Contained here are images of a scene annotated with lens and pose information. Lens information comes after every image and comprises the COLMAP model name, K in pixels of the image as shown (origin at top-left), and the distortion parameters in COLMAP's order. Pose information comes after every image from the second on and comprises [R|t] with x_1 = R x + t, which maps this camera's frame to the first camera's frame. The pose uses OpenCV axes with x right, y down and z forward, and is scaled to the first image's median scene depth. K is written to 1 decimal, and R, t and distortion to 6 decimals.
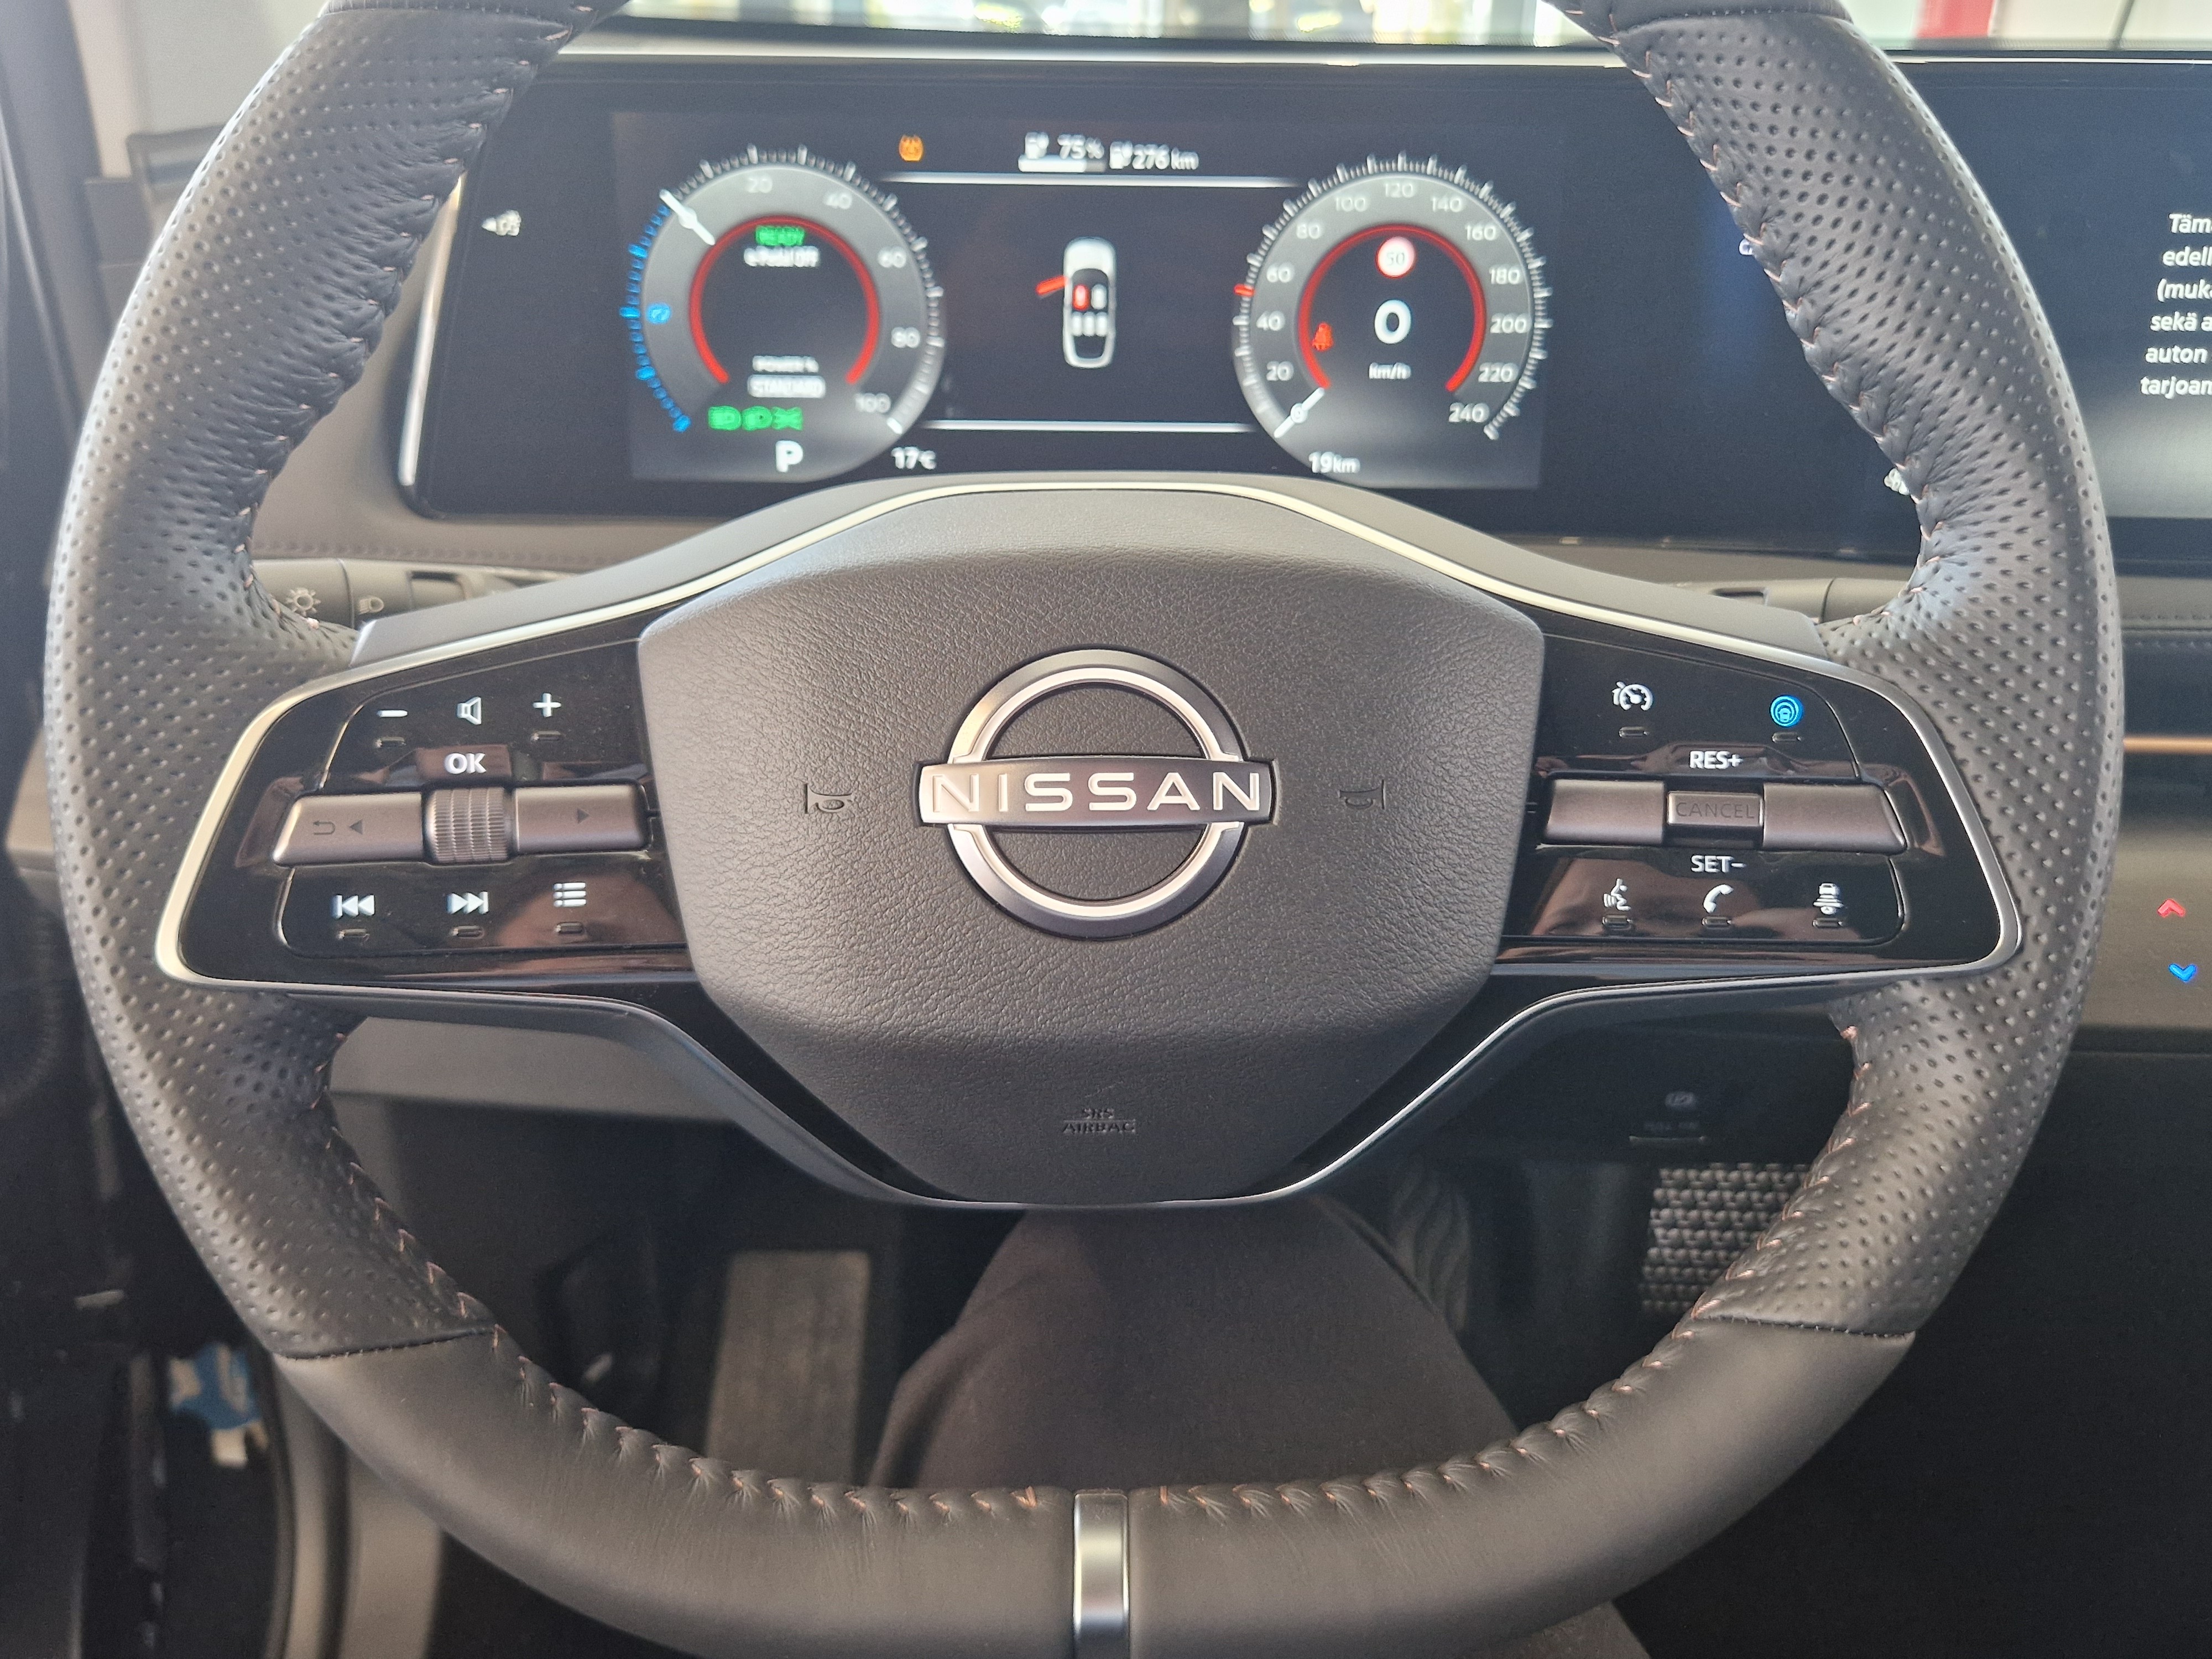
lens RADIAL K [[1938.1, 0, 1112.2], [0, 1938.1, 830.9], [0, 0, 1]] dist [0.050995, -0.045801]
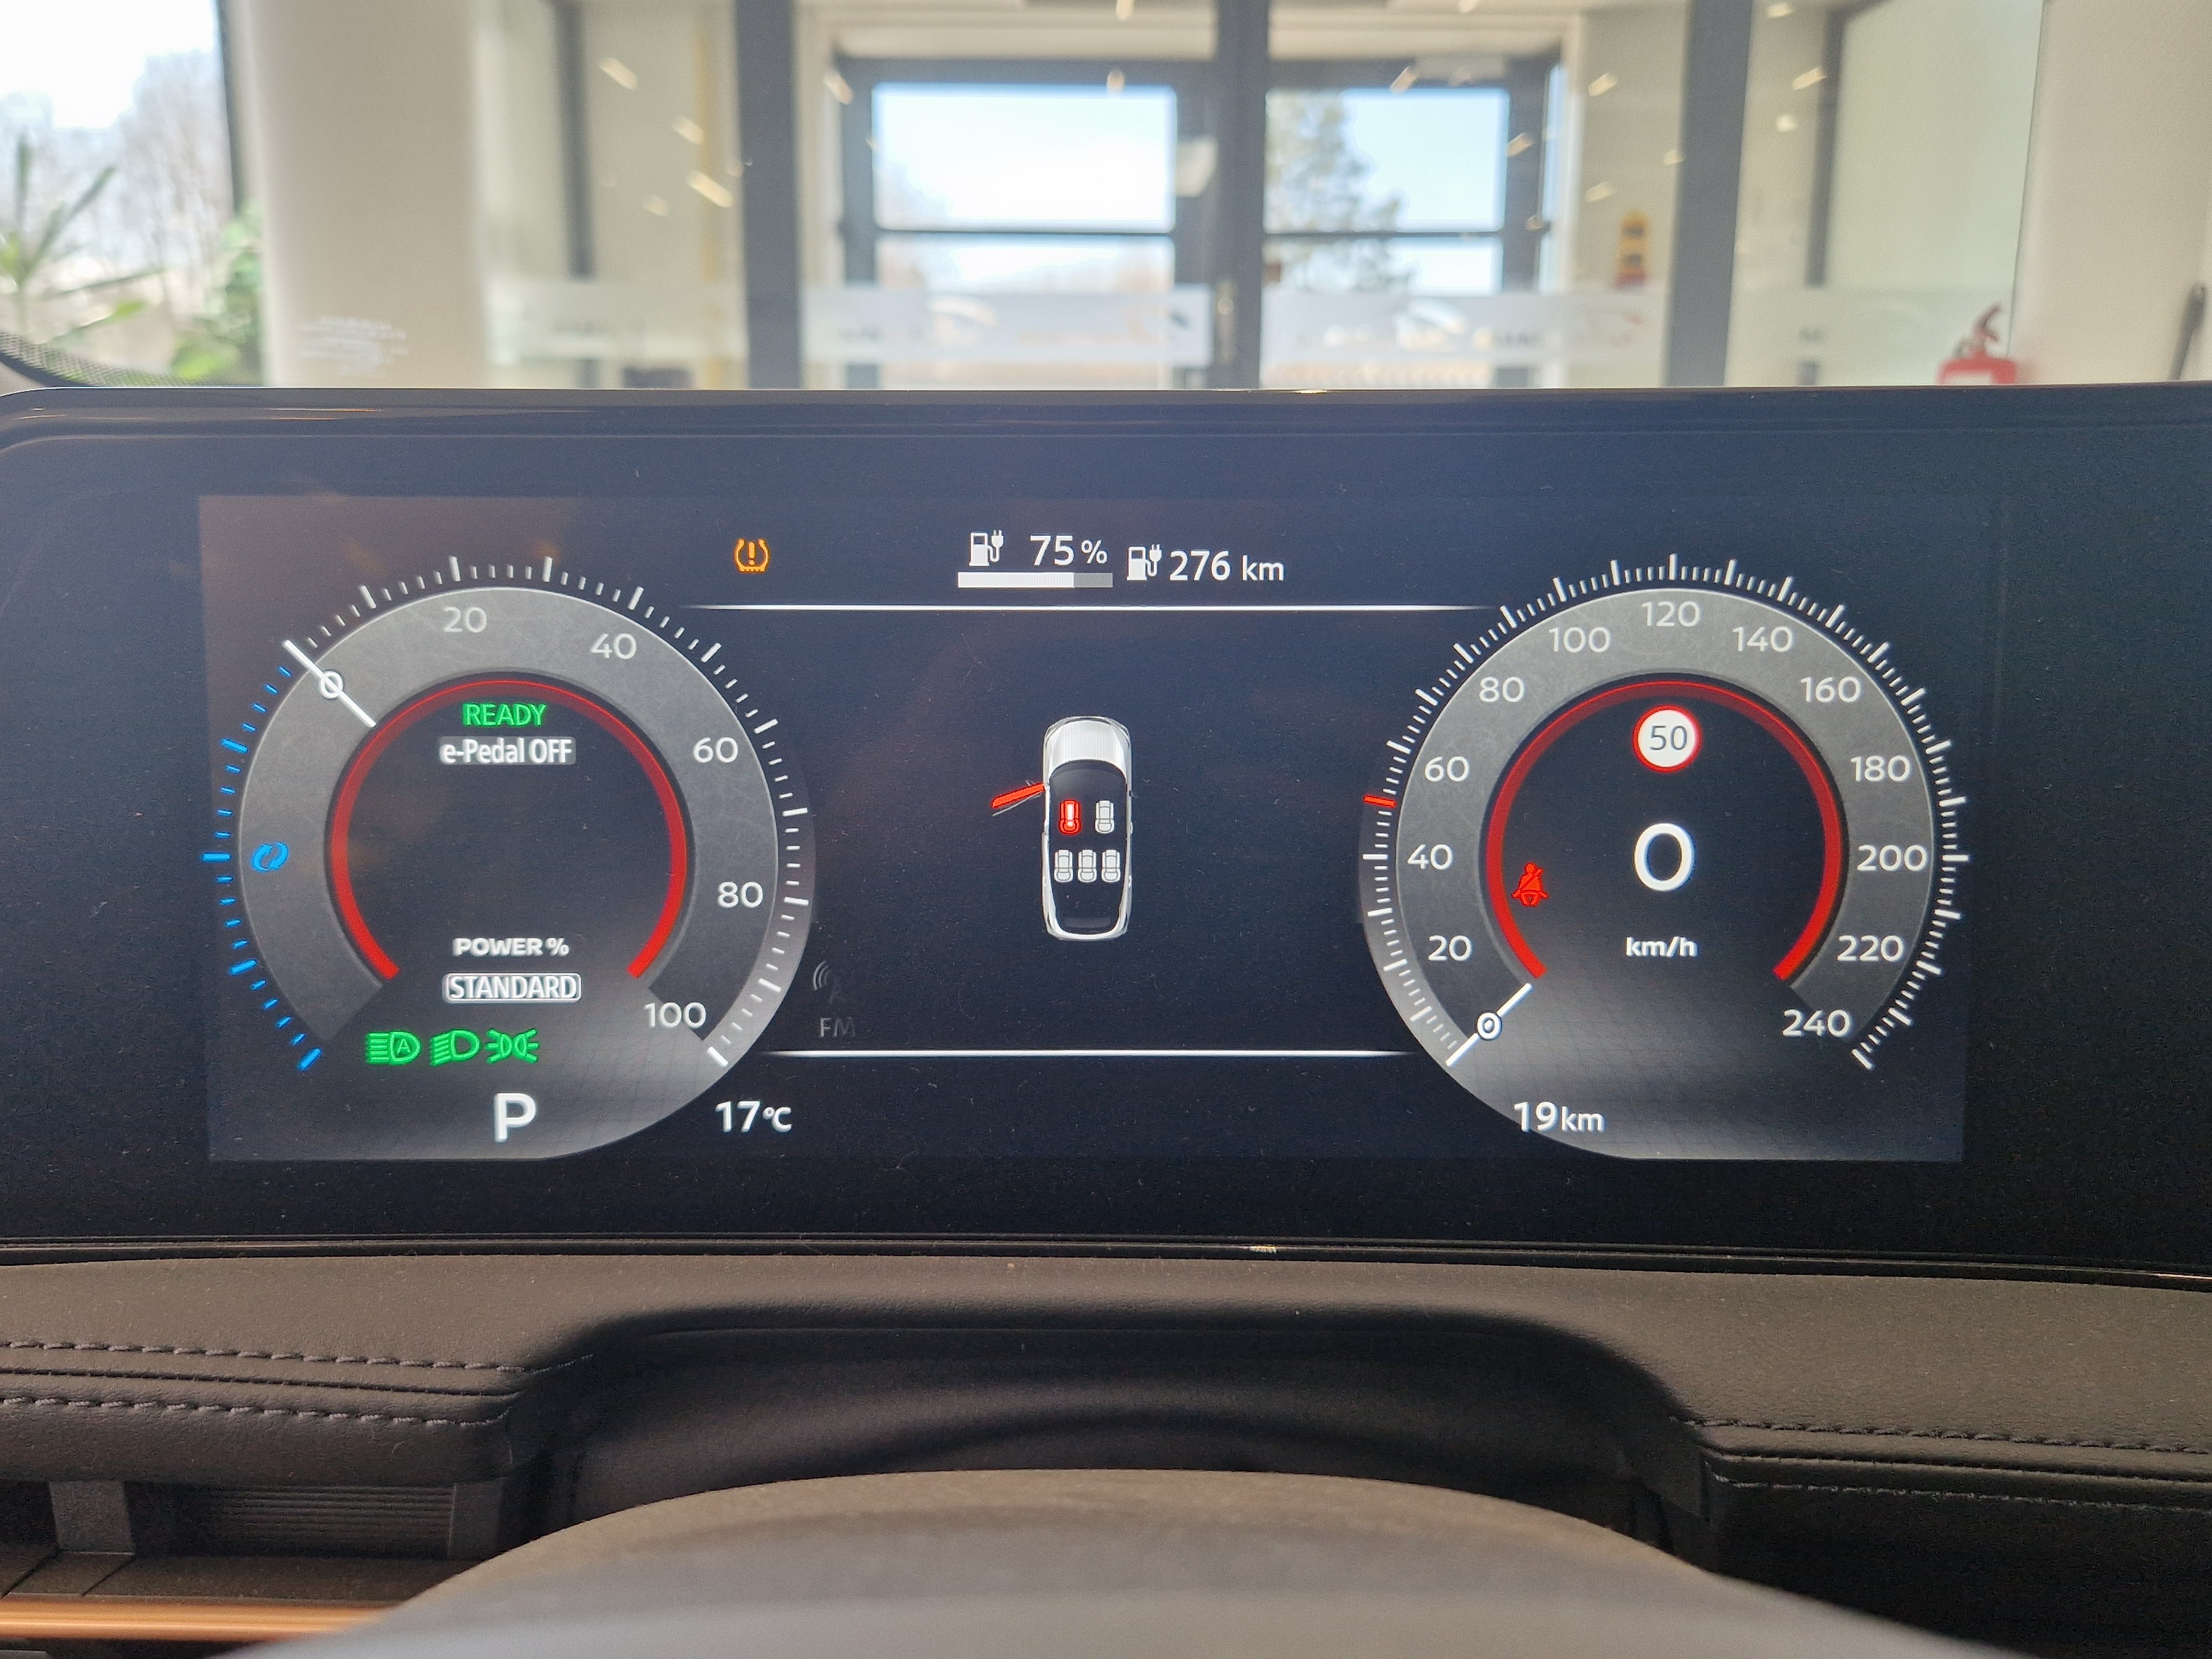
lens RADIAL K [[1938.1, 0, 1062.7], [0, 1938.1, 854.7], [0, 0, 1]] dist [0.050995, -0.045801]
pose [[0.999535, -0.008753, -0.029223, -0.003002], [0.002701, 0.979583, -0.201020, -0.158256], [0.030386, 0.200848, 0.979151, 0.486415]]
